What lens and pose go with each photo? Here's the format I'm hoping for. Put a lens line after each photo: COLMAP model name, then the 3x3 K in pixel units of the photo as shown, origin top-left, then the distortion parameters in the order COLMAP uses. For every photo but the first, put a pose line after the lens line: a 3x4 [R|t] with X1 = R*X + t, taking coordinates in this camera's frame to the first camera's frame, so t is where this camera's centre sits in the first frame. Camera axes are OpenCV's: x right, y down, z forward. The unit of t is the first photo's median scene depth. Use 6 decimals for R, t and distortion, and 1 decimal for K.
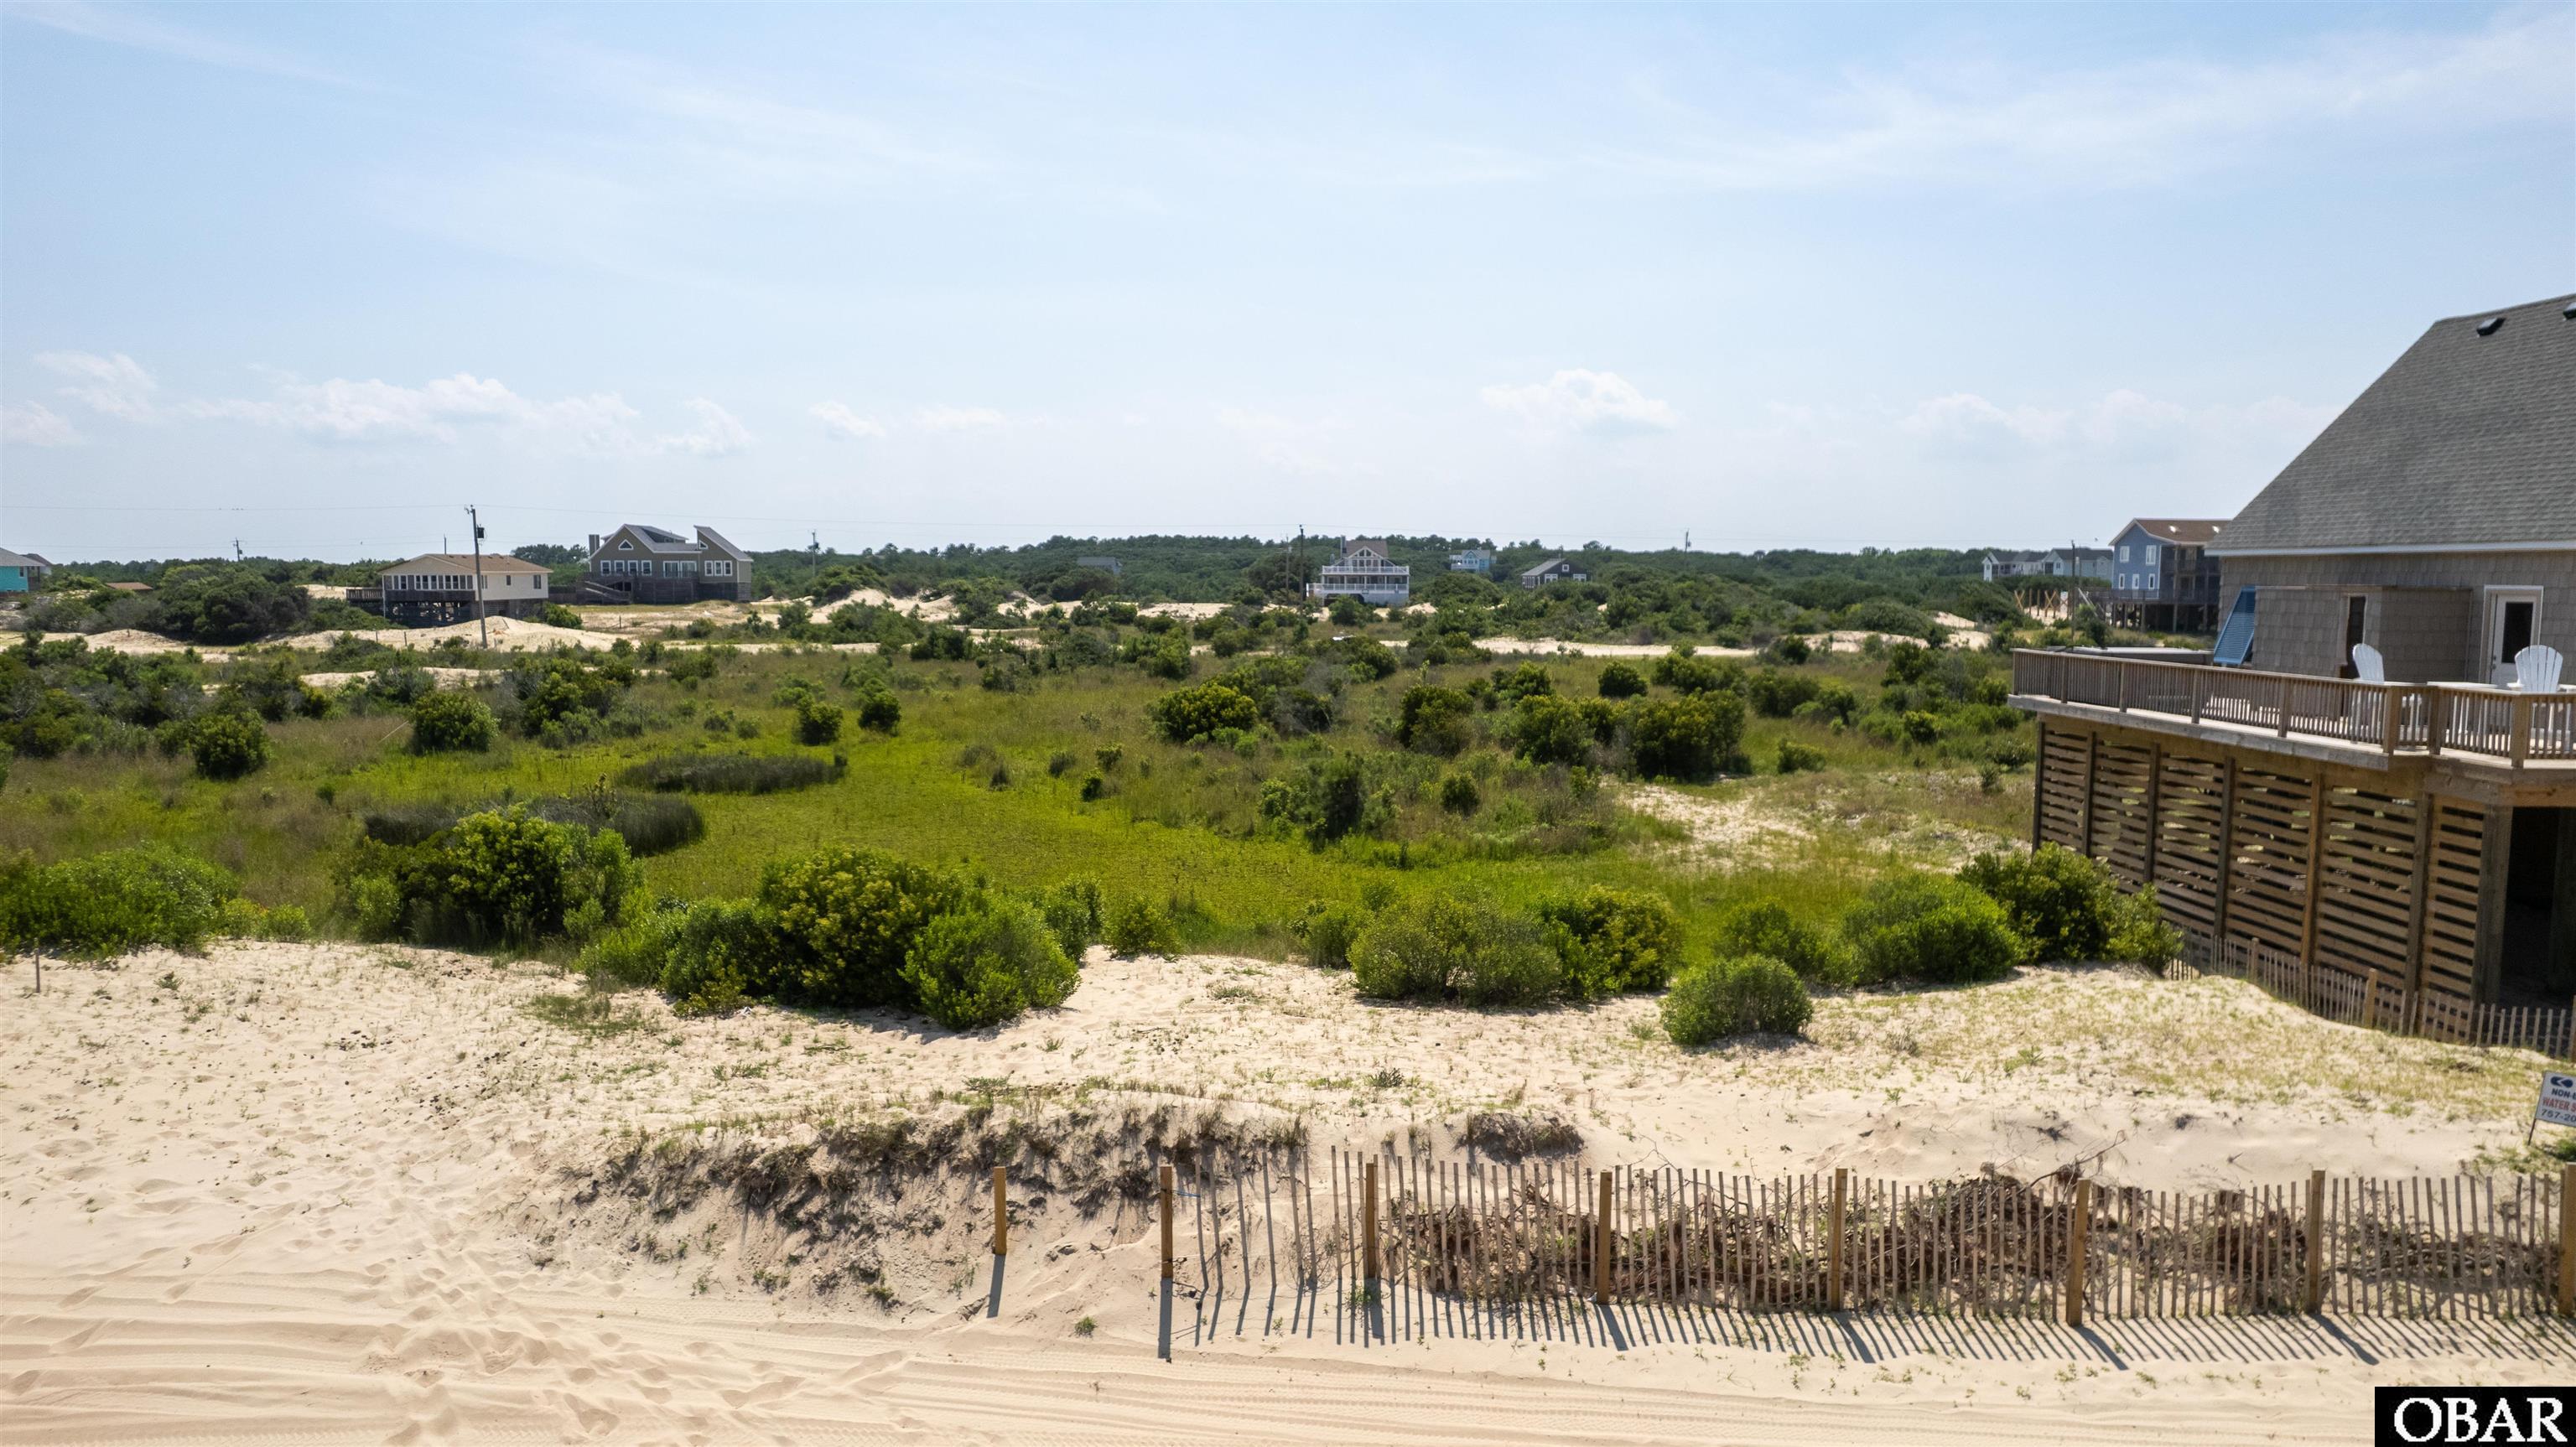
lens RADIAL K [[1648.1, 0, 1288.0], [0, 1648.1, 723.5], [0, 0, 1]] dist [-0.079750, 0.072941]
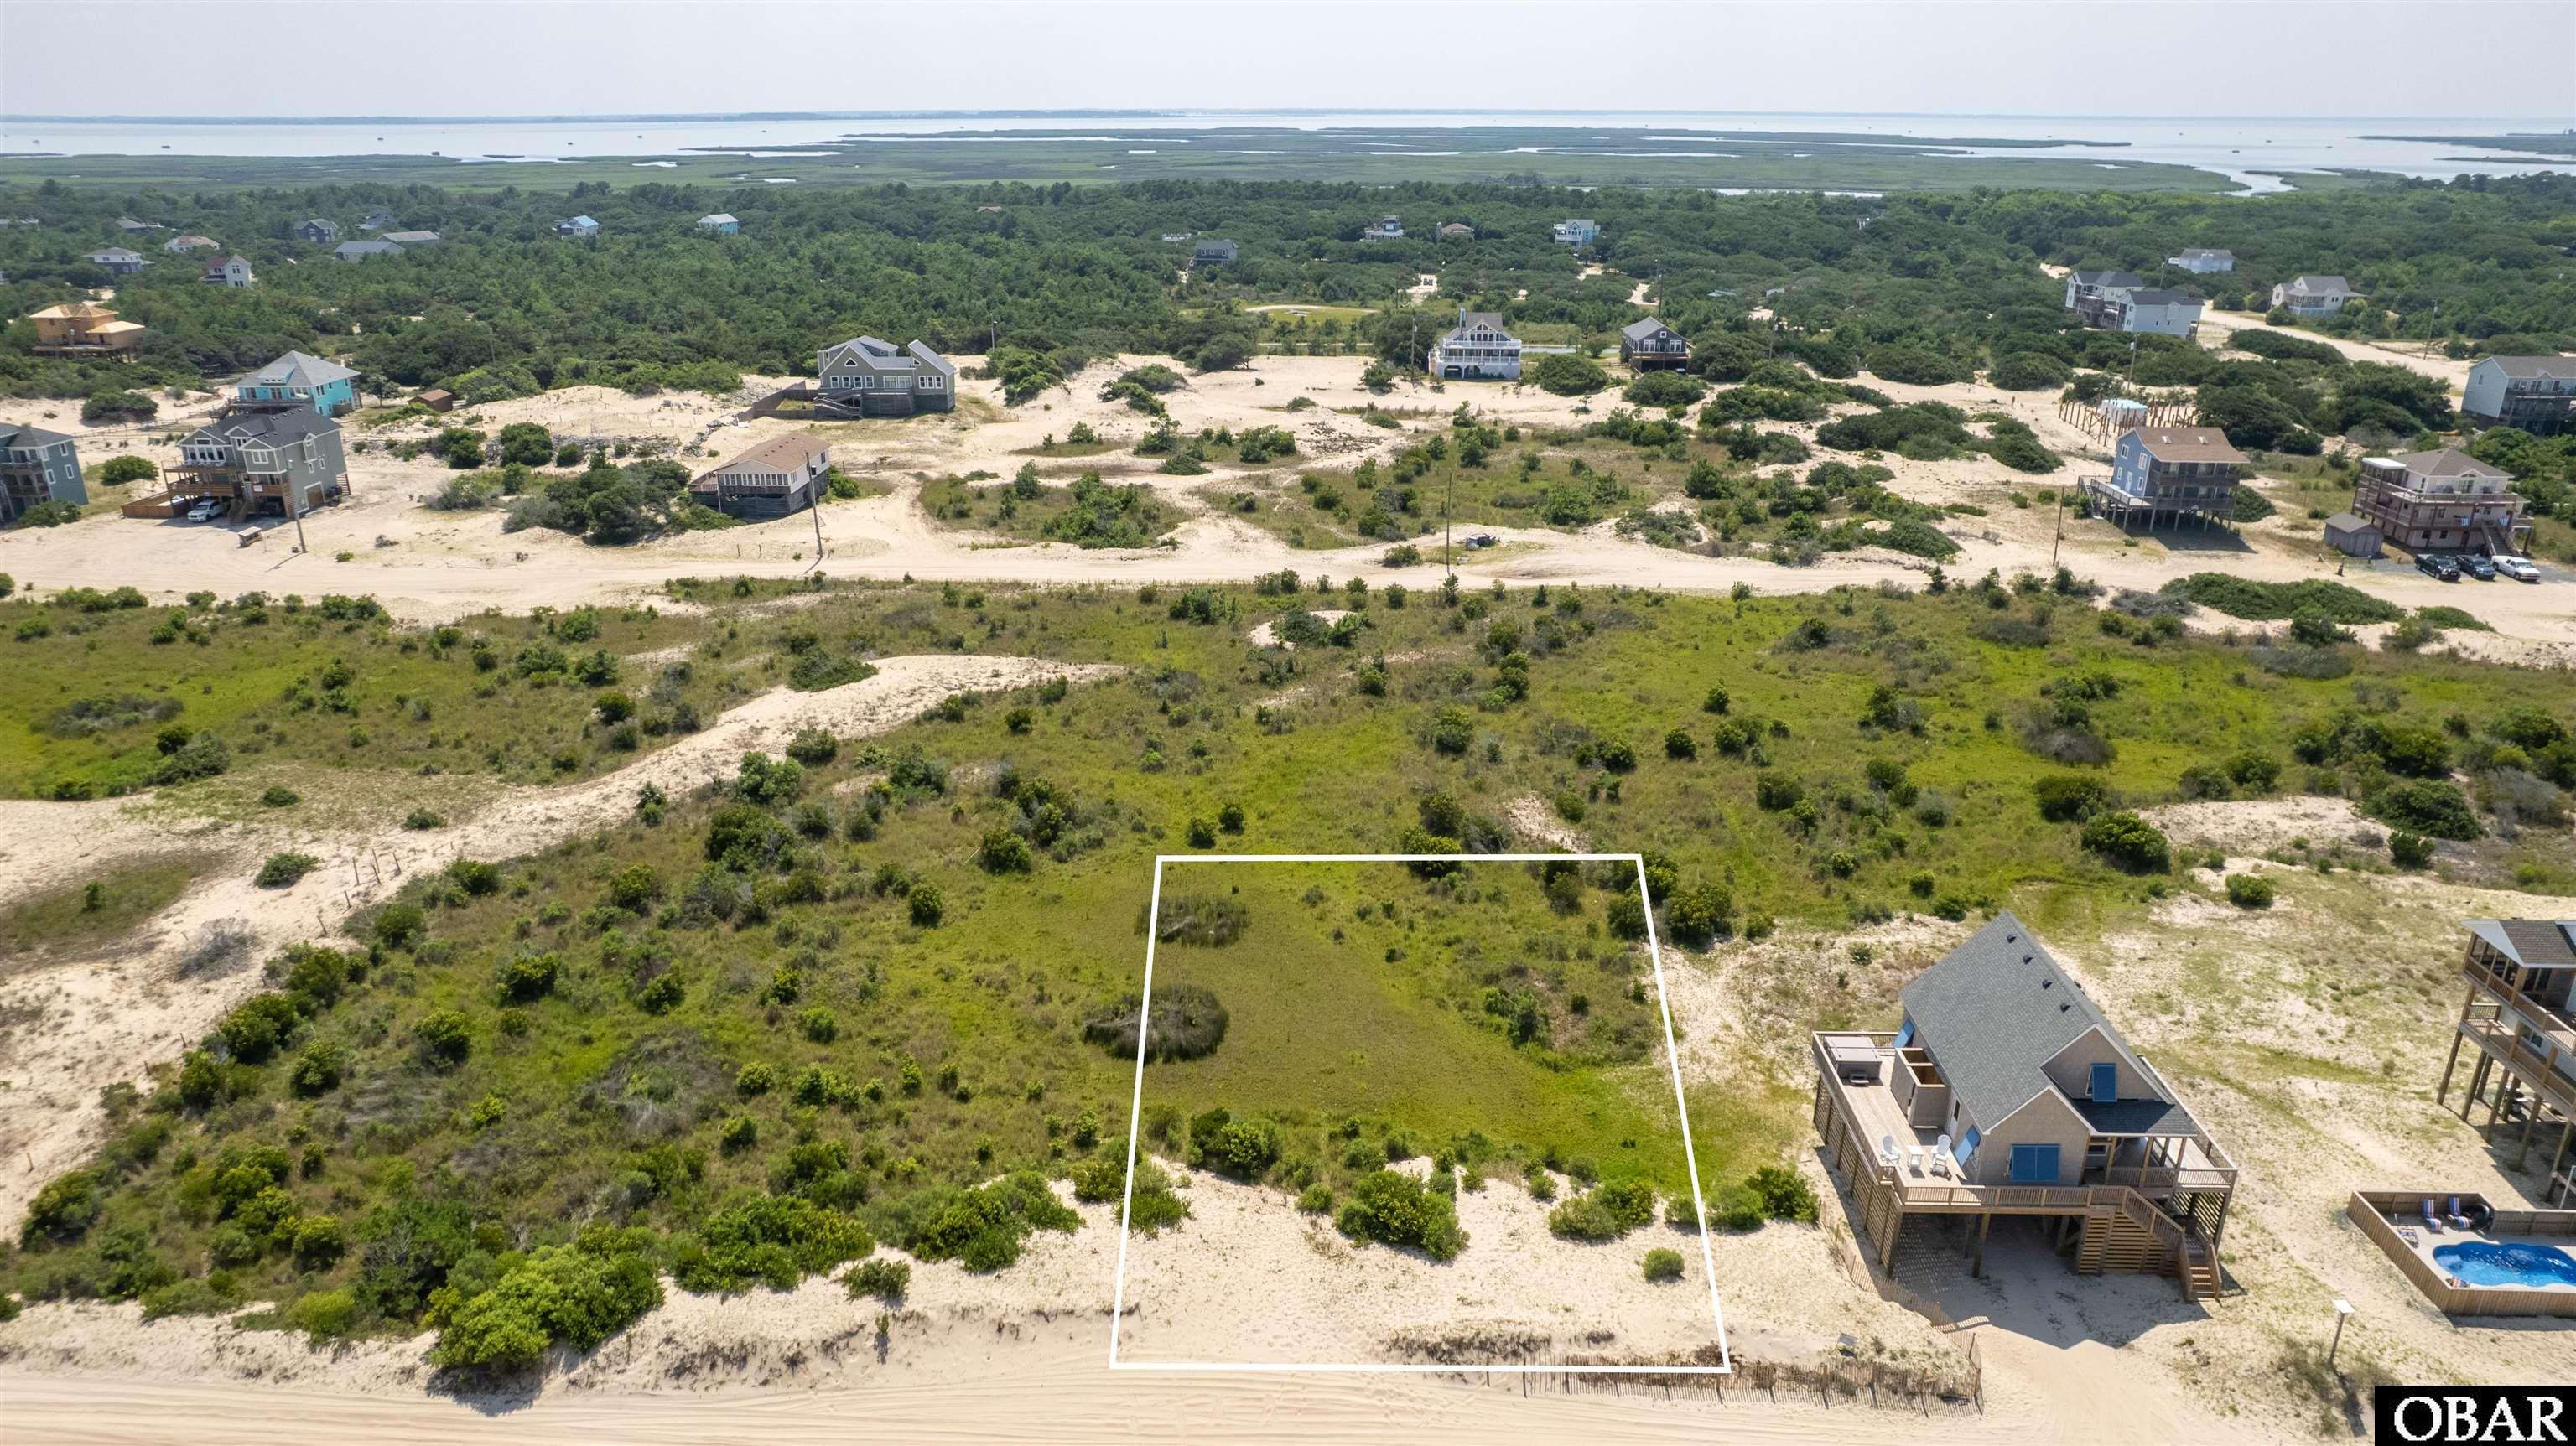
lens RADIAL K [[1677.3, 0, 1287.2], [0, 1677.3, 722.5], [0, 0, 1]] dist [-0.082243, 0.075514]
pose [[0.998839, 0.014992, -0.045790, -0.521222], [-0.002491, 0.965157, 0.261659, -2.525869], [0.048118, -0.261241, 0.964074, -2.916574]]
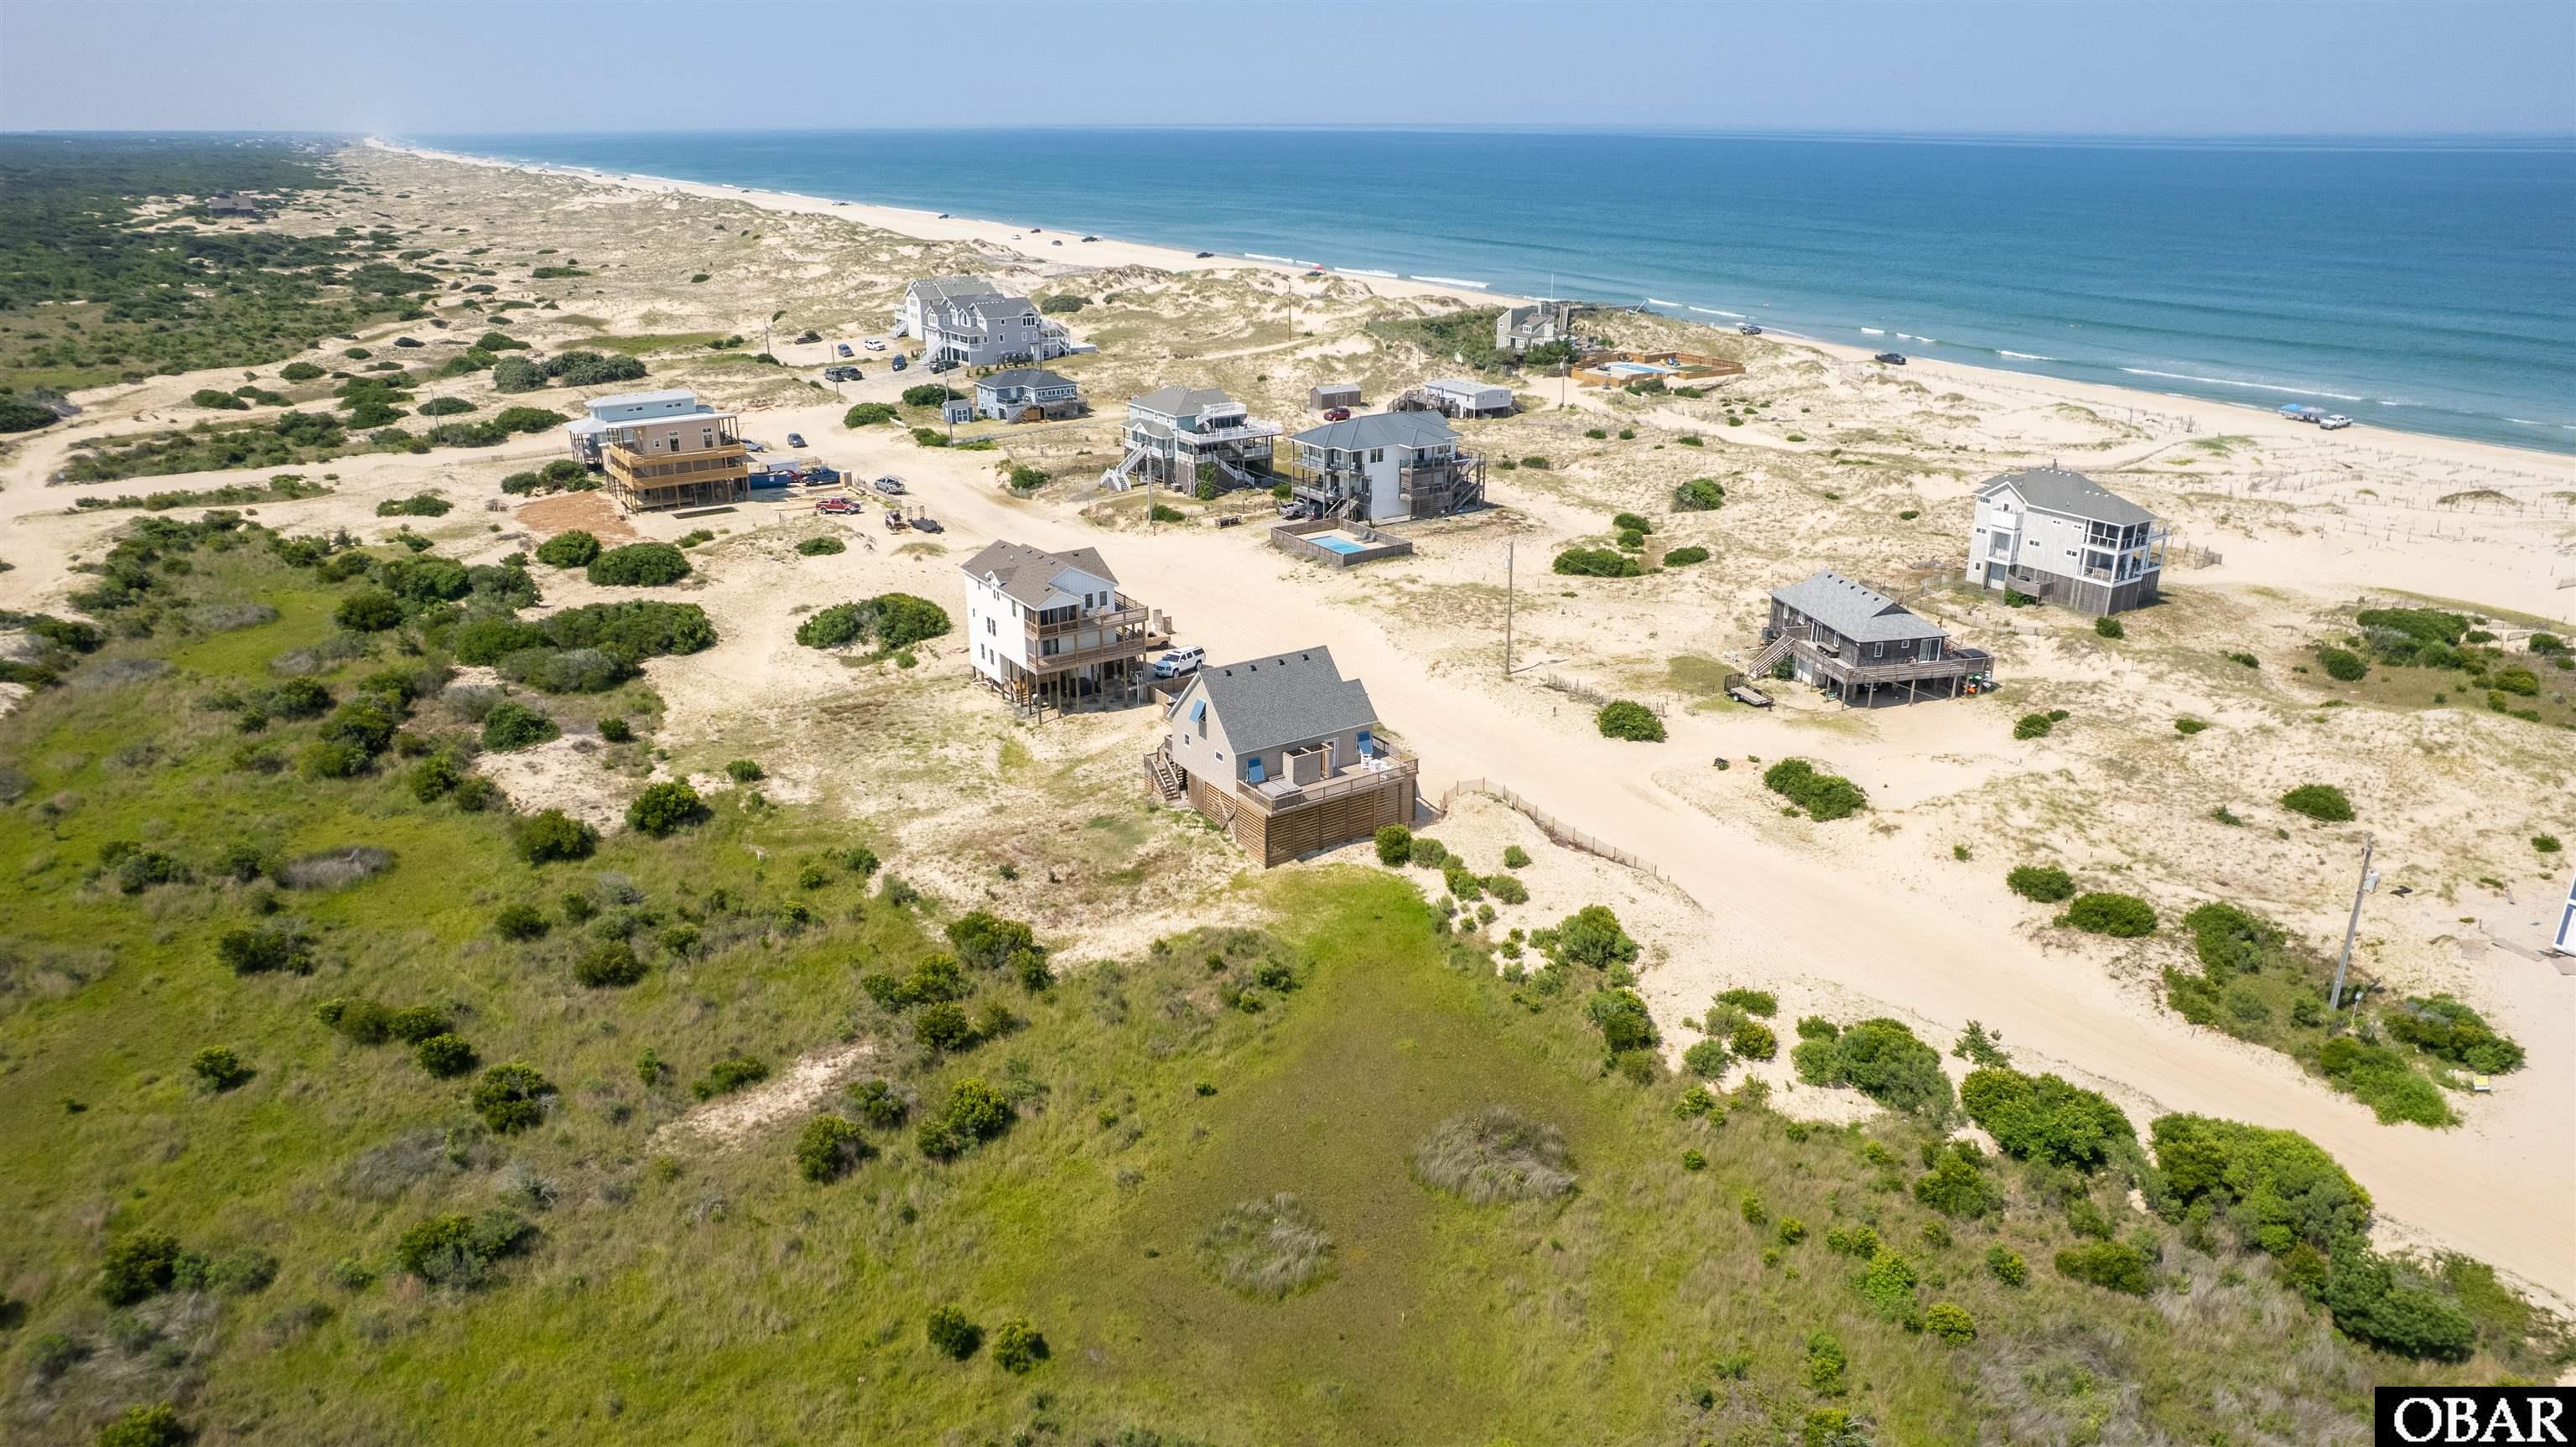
lens RADIAL K [[1655.7, 0, 1283.3], [0, 1655.7, 728.2], [0, 0, 1]] dist [-0.072304, 0.061046]
pose [[-0.530939, -0.297569, 0.793446, -4.724333], [0.079357, 0.914745, 0.396162, -3.268915], [-0.843686, 0.273303, -0.462059, 5.429158]]
